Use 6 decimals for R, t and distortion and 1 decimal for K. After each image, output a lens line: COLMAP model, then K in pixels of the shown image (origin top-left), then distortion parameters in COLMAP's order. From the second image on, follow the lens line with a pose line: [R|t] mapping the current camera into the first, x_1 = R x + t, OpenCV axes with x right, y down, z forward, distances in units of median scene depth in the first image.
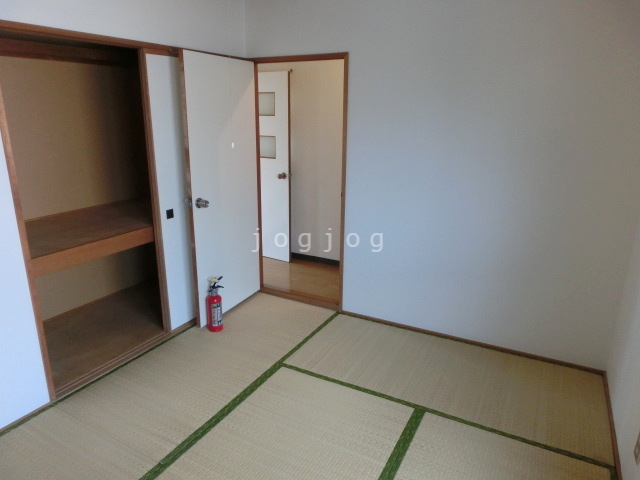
lens RADIAL K [[445.0, 0, 320.0], [0, 445.0, 240.0], [0, 0, 1]] dist [-0.056304, 0.053568]
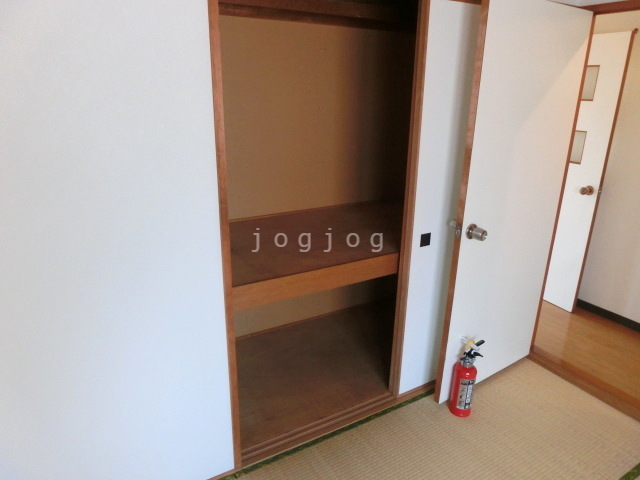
lens RADIAL K [[445.0, 0, 320.0], [0, 445.0, 240.0], [0, 0, 1]] dist [-0.056304, 0.053568]
pose [[0.855411, 0.169101, -0.489567, -0.134033], [-0.153283, 0.985514, 0.072576, -0.079198], [0.494748, 0.012960, 0.868940, 0.301884]]
